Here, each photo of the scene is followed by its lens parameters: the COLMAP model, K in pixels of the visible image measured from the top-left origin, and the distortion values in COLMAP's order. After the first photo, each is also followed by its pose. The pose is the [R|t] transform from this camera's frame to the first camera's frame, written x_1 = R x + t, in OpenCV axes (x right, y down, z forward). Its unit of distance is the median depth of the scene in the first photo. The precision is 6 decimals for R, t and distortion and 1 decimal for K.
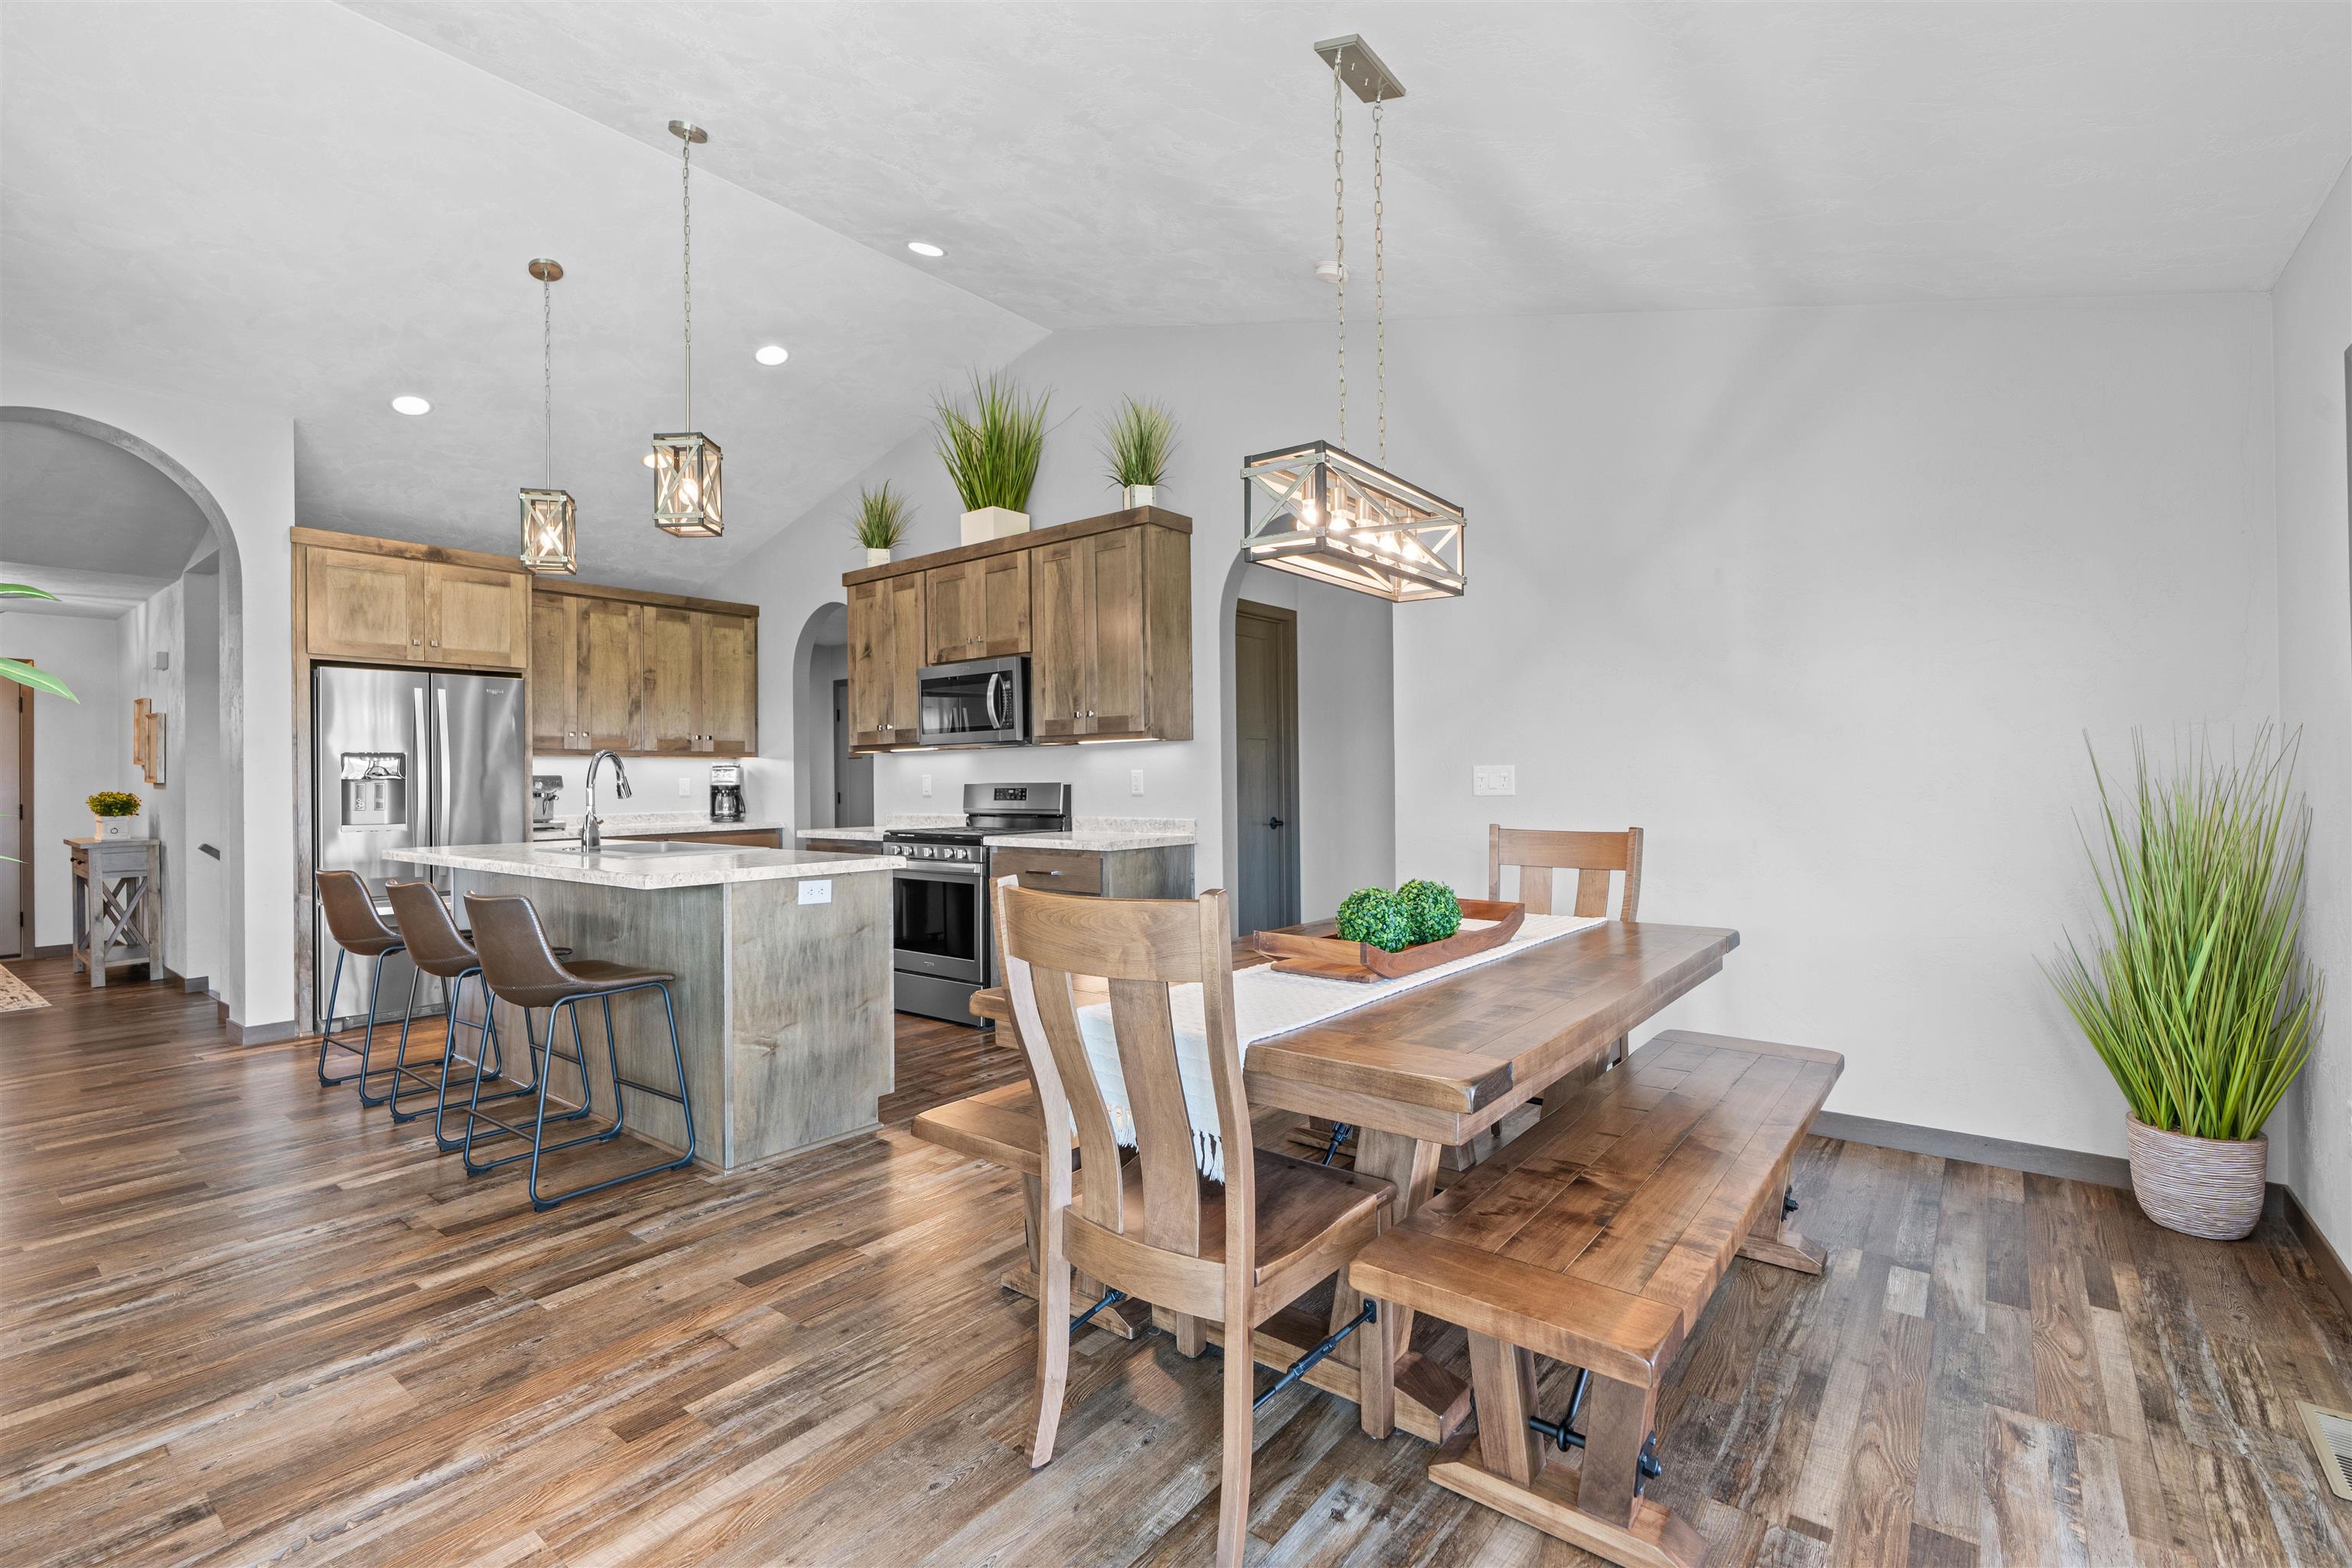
lens RADIAL K [[1065.4, 0, 1173.6], [0, 1065.4, 778.2], [0, 0, 1]] dist [-0.000572, 0.000028]
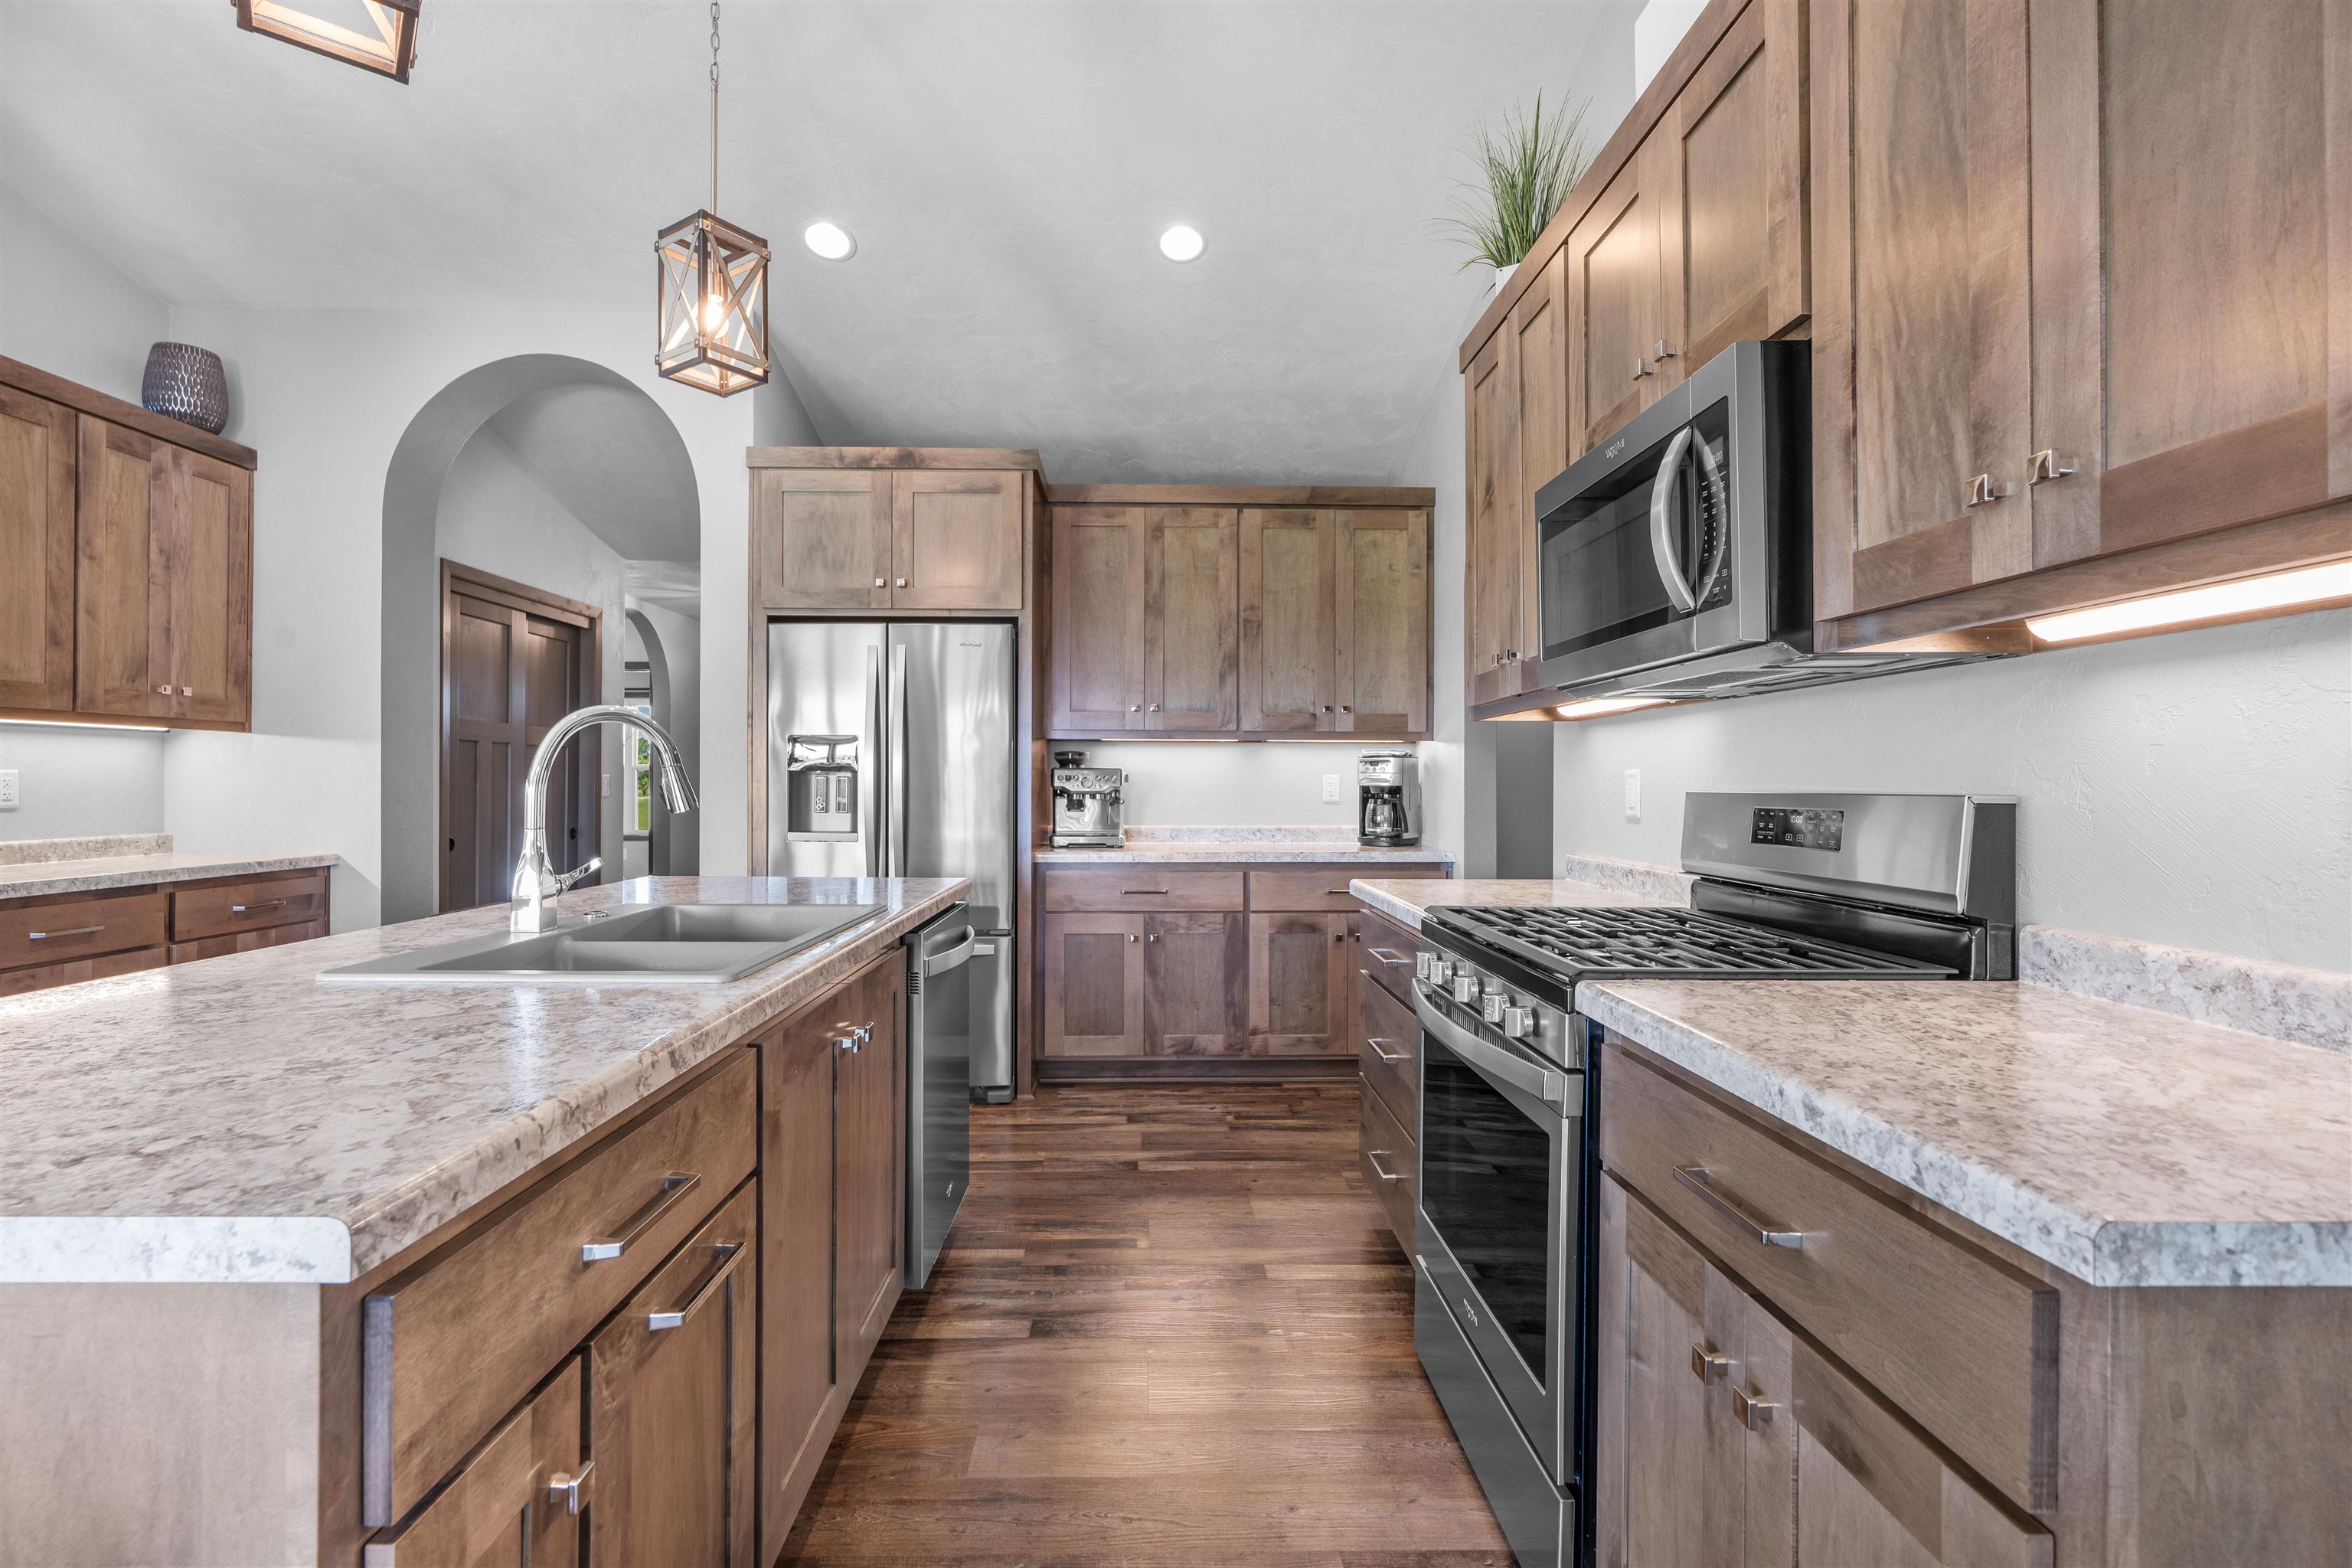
lens RADIAL K [[1065.4, 0, 1169.3], [0, 1065.4, 759.4], [0, 0, 1]] dist [-0.000572, 0.000028]
pose [[0.627136, -0.005338, -0.778891, -0.019474], [-0.008419, 0.999872, -0.013630, 0.000716], [0.778864, 0.015105, 0.627011, 0.566174]]
